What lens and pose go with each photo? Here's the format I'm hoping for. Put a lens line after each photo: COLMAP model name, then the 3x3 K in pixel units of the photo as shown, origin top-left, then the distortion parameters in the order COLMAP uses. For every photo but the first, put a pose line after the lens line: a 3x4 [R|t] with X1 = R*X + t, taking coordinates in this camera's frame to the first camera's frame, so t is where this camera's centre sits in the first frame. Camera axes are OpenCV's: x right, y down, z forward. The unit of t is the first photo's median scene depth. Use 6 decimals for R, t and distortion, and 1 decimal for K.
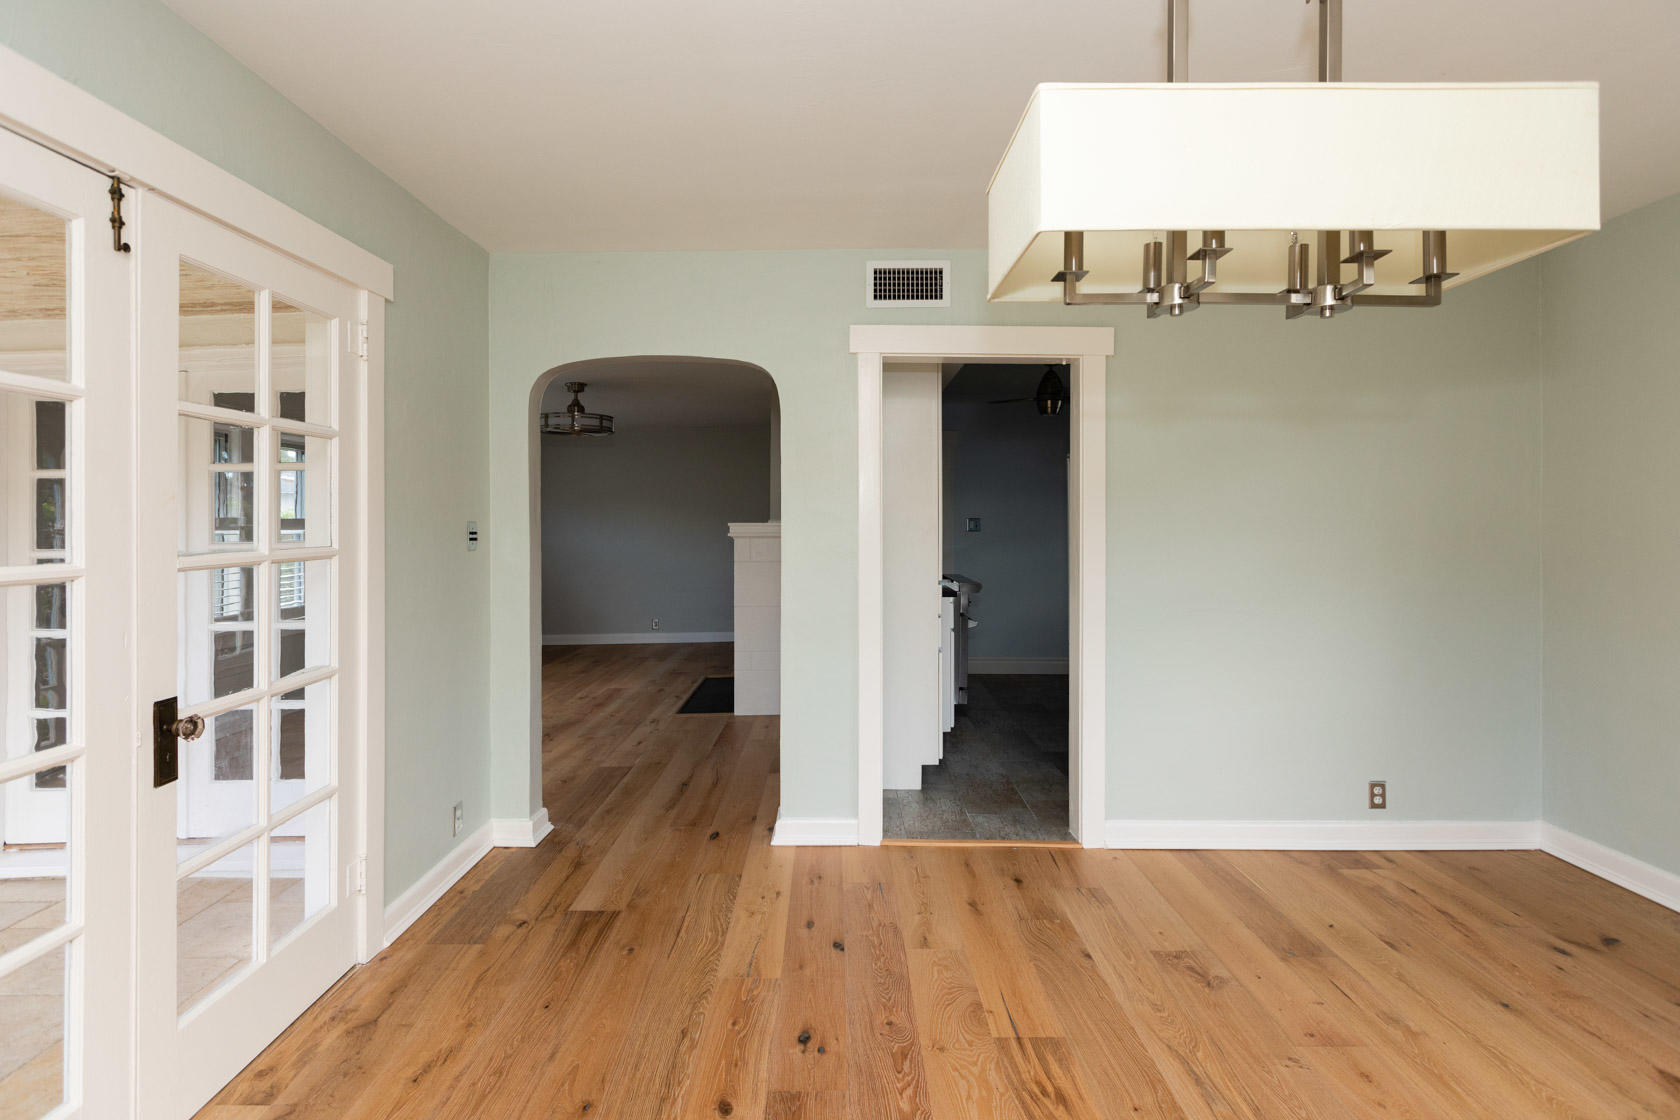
lens RADIAL K [[780.6, 0, 845.7], [0, 780.6, 519.3], [0, 0, 1]] dist [-0.000657, -0.000581]
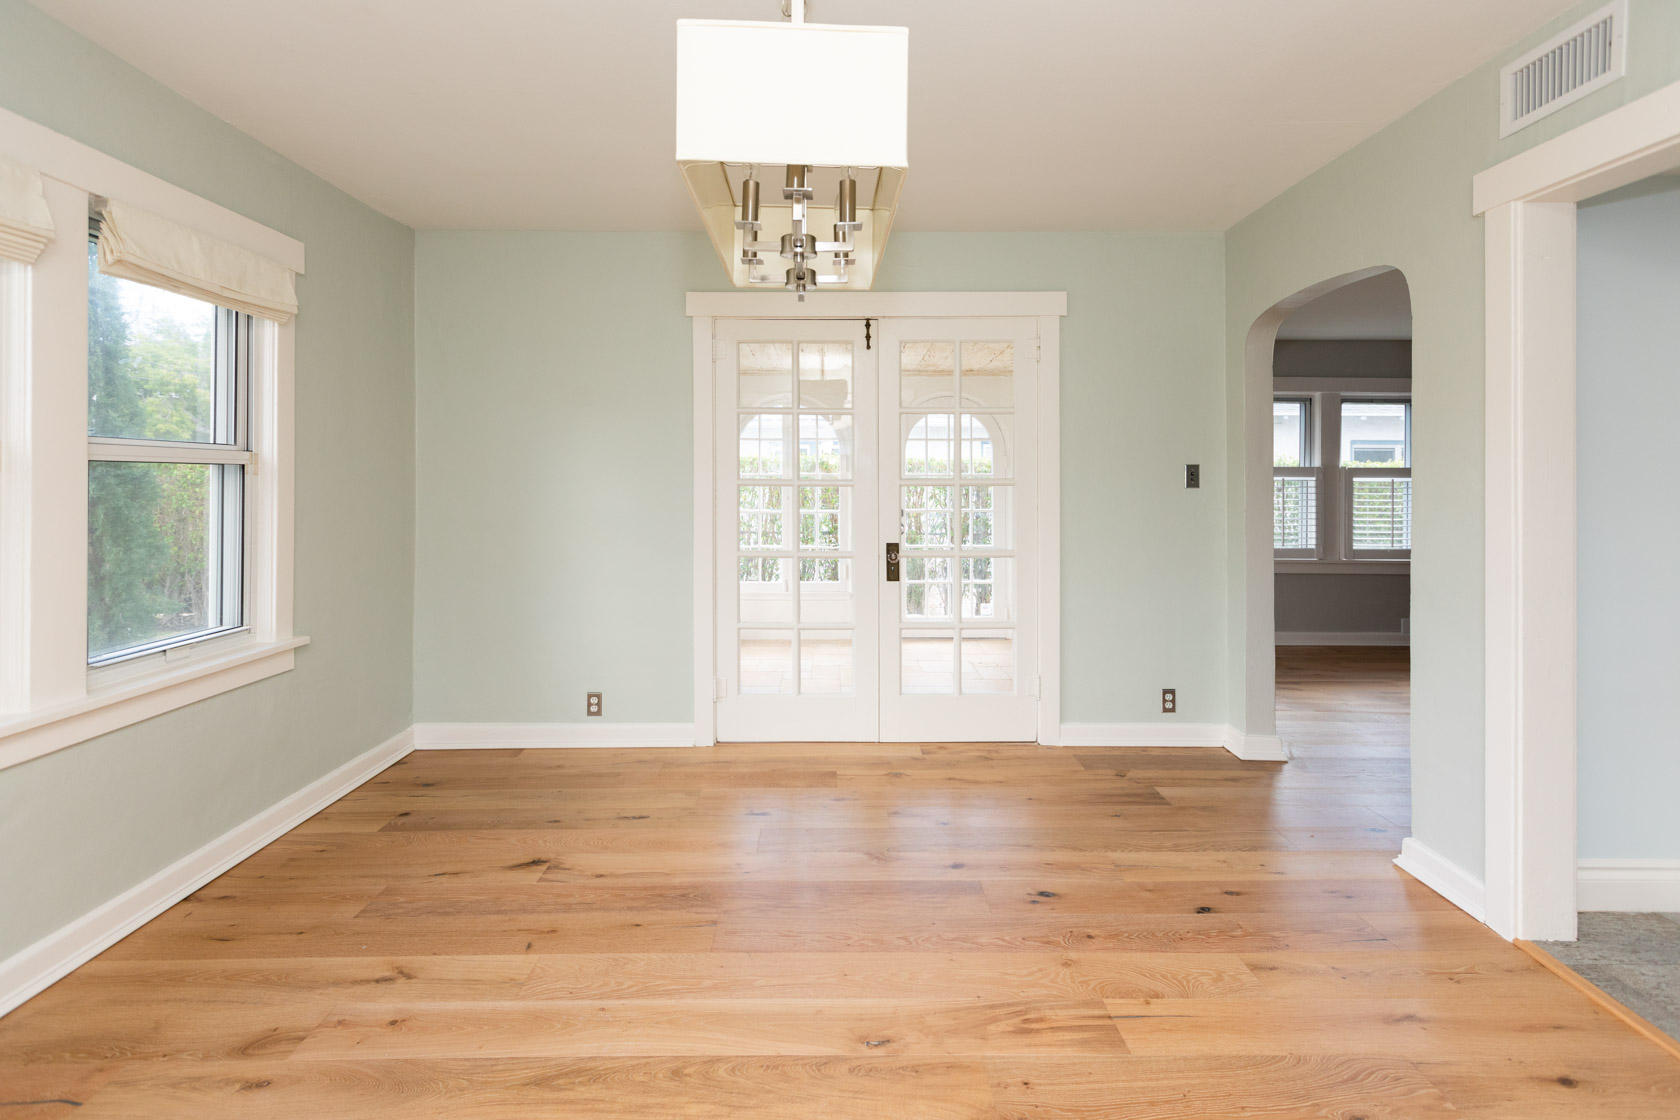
lens RADIAL K [[780.6, 0, 845.7], [0, 780.6, 519.3], [0, 0, 1]] dist [-0.000657, -0.000581]
pose [[0.029335, 0.057321, -0.997925, 0.861209], [0.001141, 0.998352, 0.057379, 0.017969], [0.999569, -0.002821, 0.029221, 0.517585]]
